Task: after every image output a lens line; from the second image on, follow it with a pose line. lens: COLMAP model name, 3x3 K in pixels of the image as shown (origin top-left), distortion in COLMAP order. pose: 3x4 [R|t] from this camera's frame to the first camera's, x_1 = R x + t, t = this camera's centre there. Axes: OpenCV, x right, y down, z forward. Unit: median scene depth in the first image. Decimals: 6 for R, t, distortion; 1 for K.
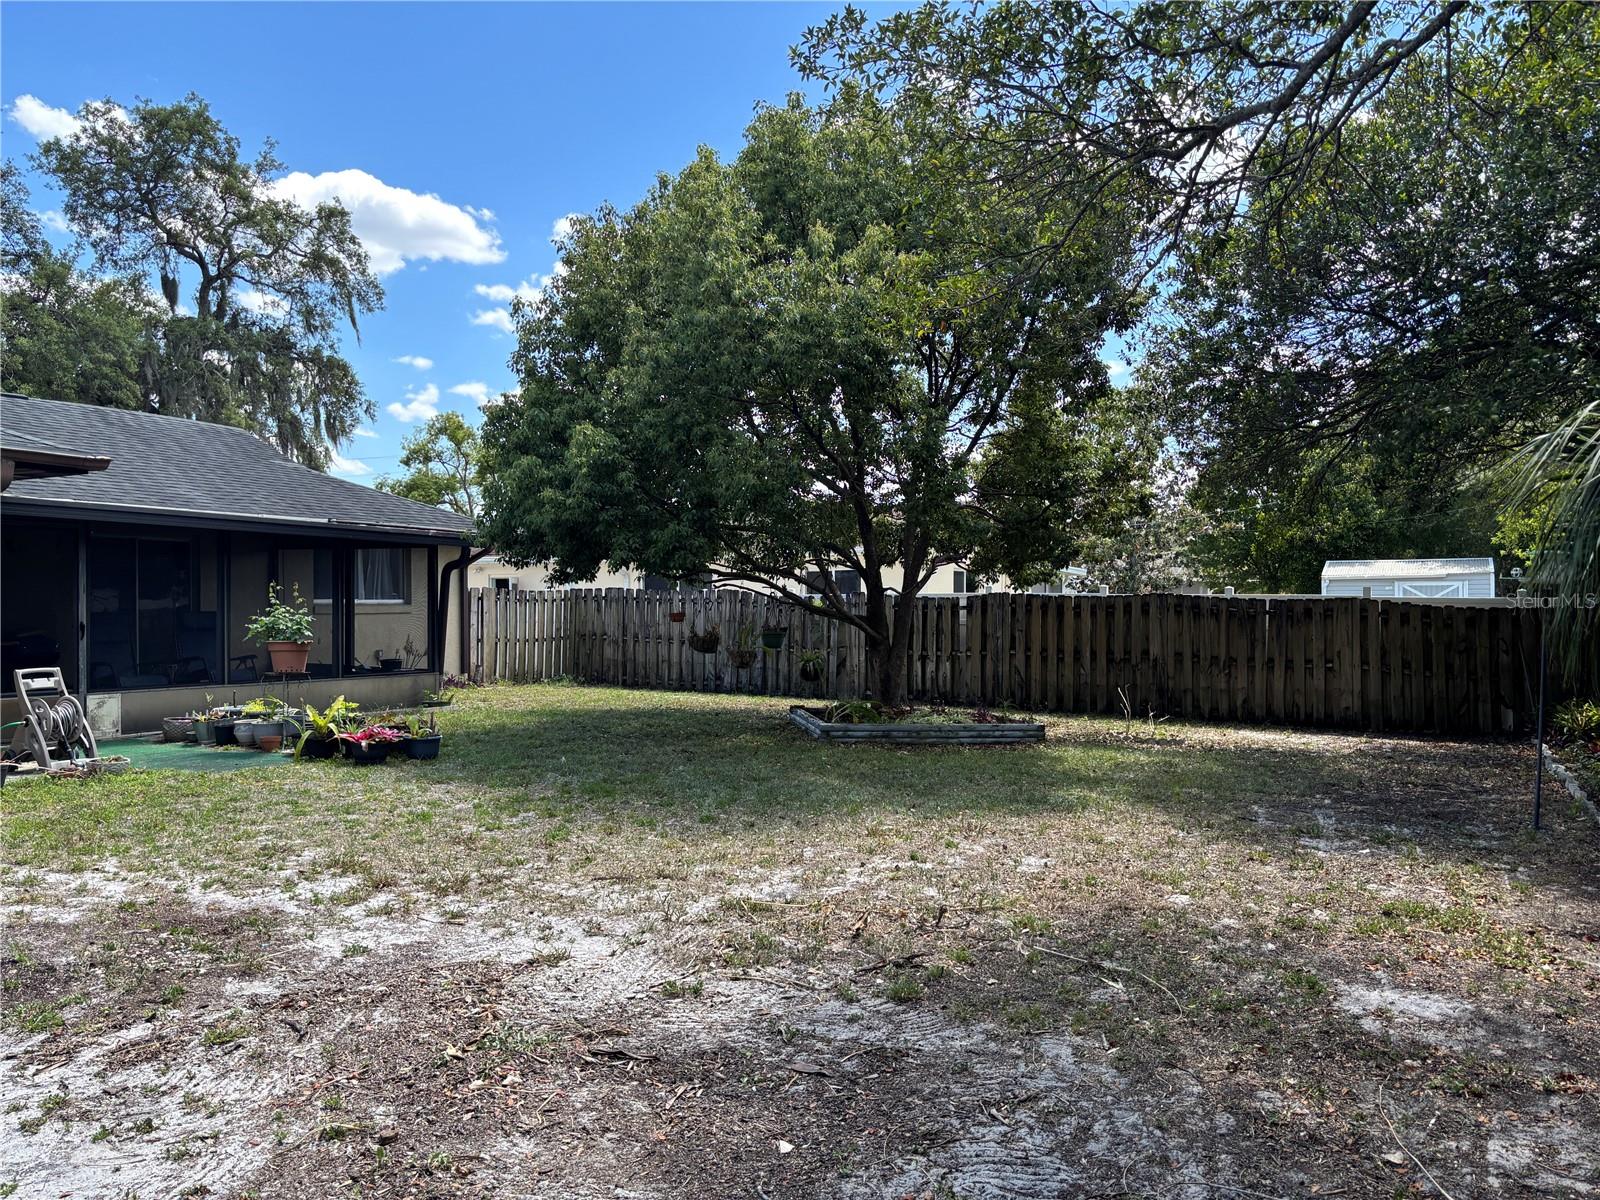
lens RADIAL K [[1216.2, 0, 809.7], [0, 1216.2, 603.0], [0, 0, 1]] dist [0.091894, -0.118444]
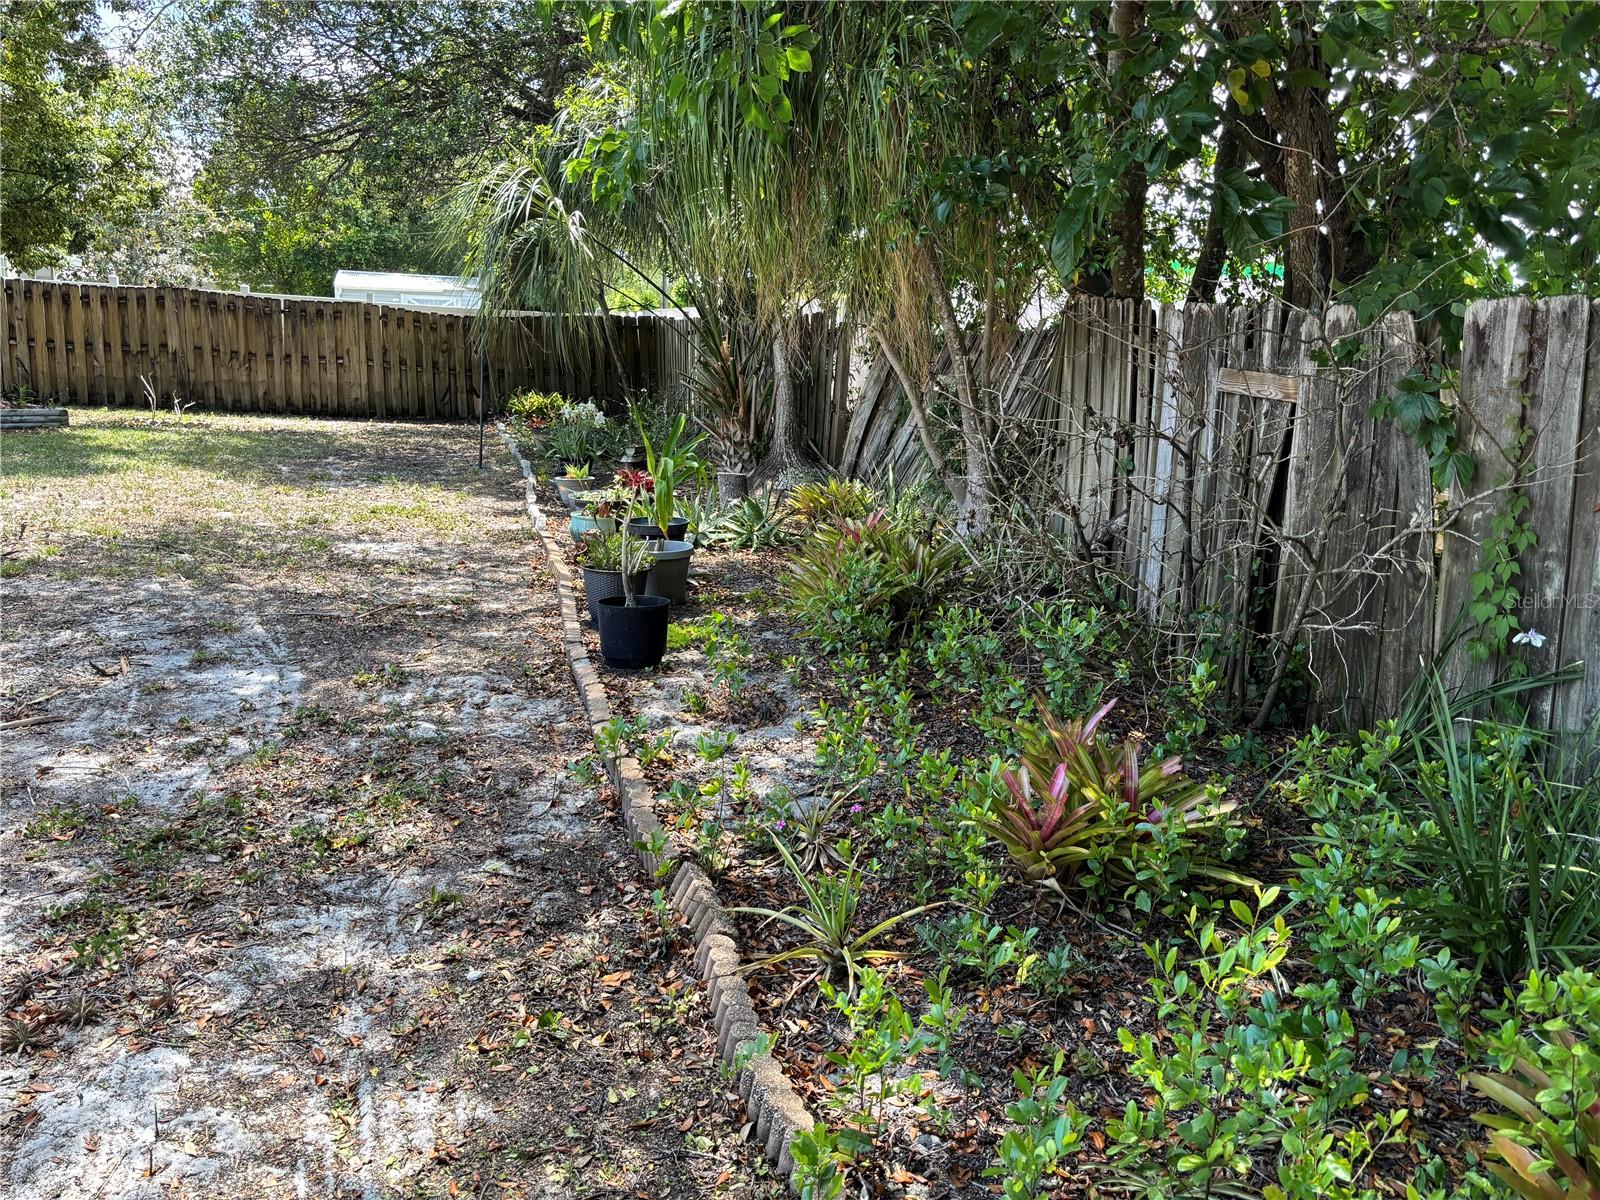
lens RADIAL K [[1216.2, 0, 809.7], [0, 1216.2, 603.0], [0, 0, 1]] dist [0.091894, -0.118444]
pose [[0.731080, -0.112987, 0.672871, -0.058358], [-0.043146, 0.976564, 0.210860, 0.010111], [-0.680926, -0.183188, 0.709071, -0.160621]]
